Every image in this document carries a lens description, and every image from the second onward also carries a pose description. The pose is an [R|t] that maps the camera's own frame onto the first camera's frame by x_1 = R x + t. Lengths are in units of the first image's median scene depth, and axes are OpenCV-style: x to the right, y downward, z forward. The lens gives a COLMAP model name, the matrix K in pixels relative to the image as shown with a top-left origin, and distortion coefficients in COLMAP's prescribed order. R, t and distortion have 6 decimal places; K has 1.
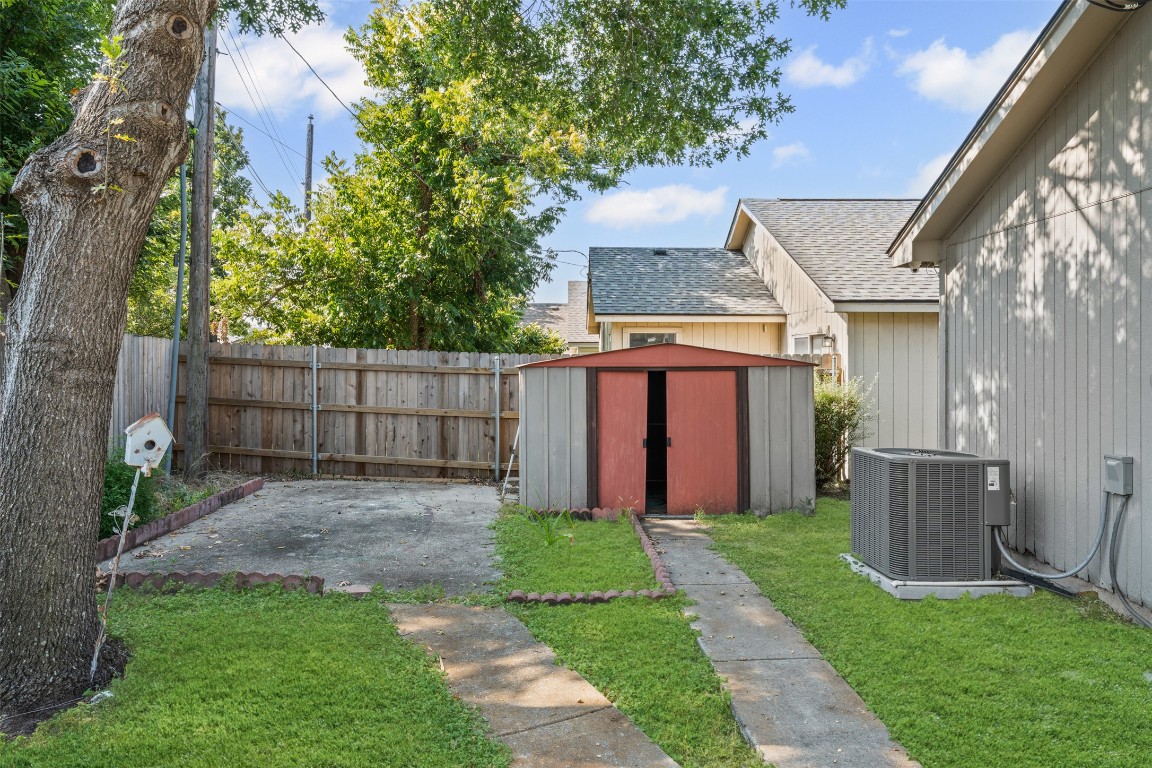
lens RADIAL K [[671.1, 0, 561.3], [0, 671.1, 351.2], [0, 0, 1]] dist [-0.005784, 0.001502]
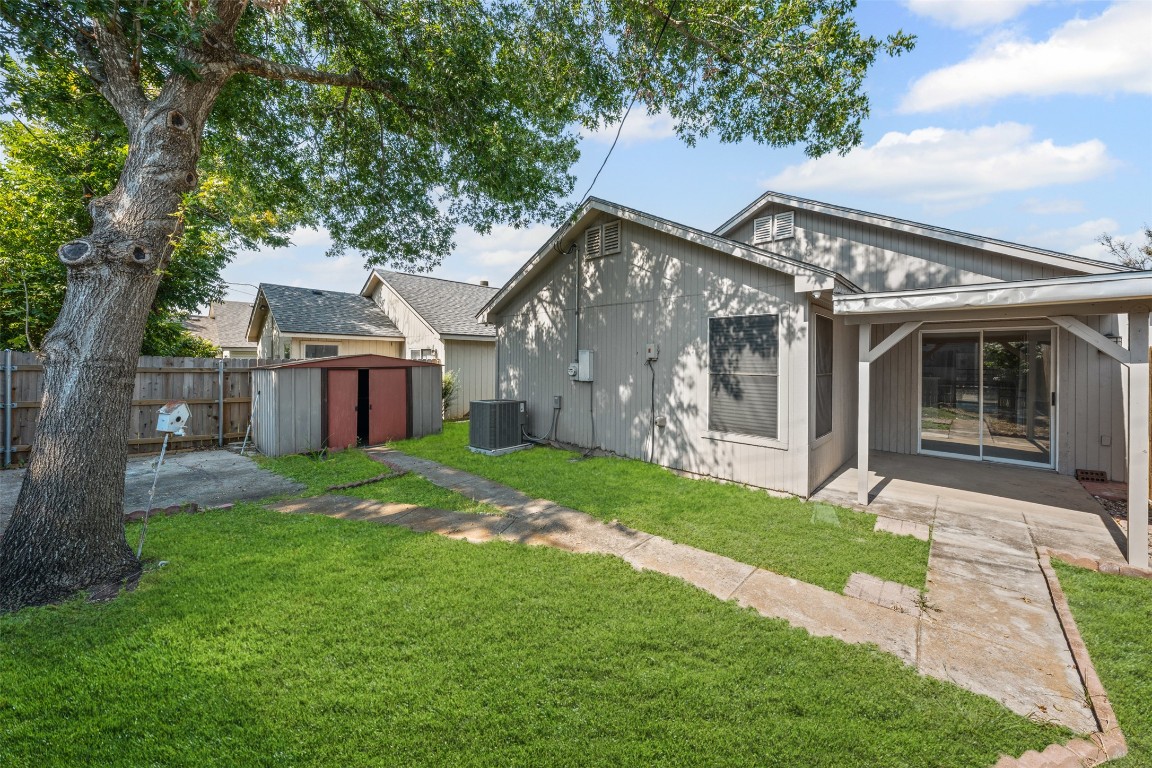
lens RADIAL K [[394.9, 0, 563.3], [0, 394.9, 350.1], [0, 0, 1]] dist [-0.002847, 0.000306]
pose [[0.707417, 0.018729, 0.706548, -0.330445], [-0.011840, 0.999823, -0.014649, -0.019306], [-0.706697, 0.001997, 0.707514, -0.228090]]
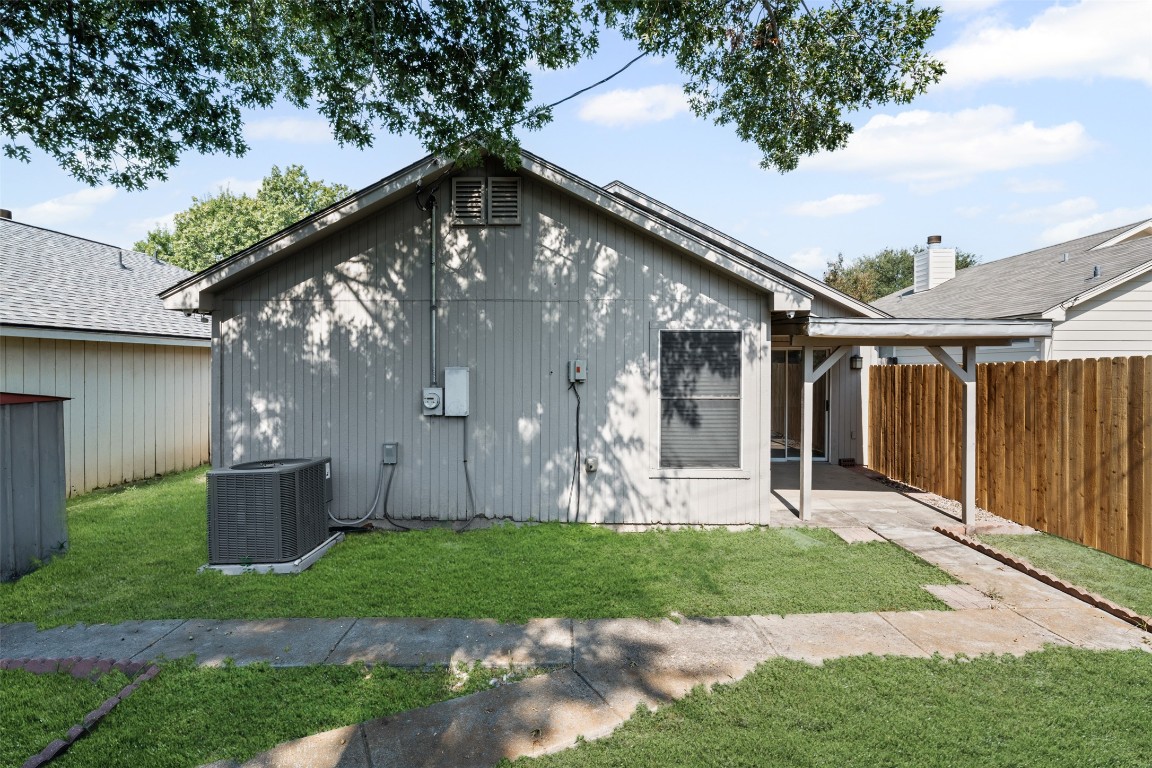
lens RADIAL K [[520.9, 0, 577.1], [0, 520.9, 360.9], [0, 0, 1]] dist [0.004300, 0.000573]
pose [[0.044280, 0.009772, 0.998971, -0.443232], [-0.009097, 0.999915, -0.009378, -0.043306], [-0.998978, -0.008672, 0.044365, 0.336511]]
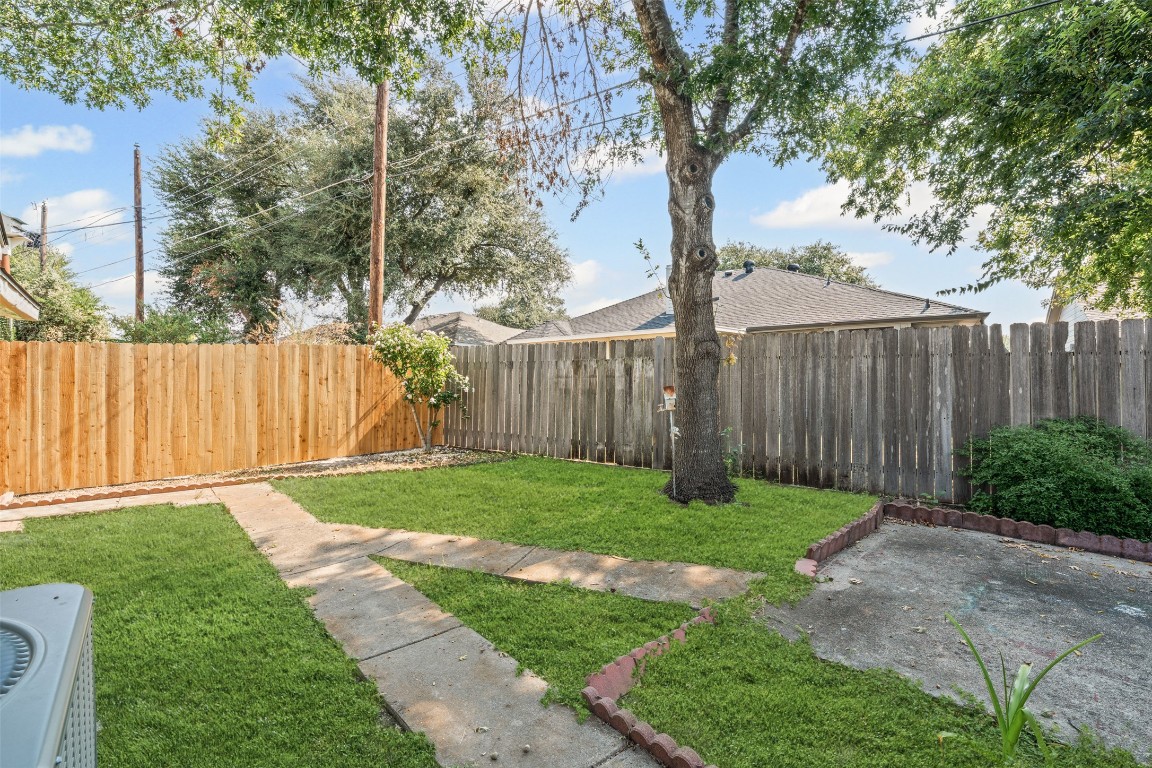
lens RADIAL K [[520.9, 0, 578.7], [0, 520.9, 386.6], [0, 0, 1]] dist [0.004300, 0.000573]
pose [[-0.774107, -0.000322, -0.633054, 0.386366], [0.007156, 0.999932, -0.009259, 0.056954], [0.633014, -0.011698, -0.774052, 1.144153]]
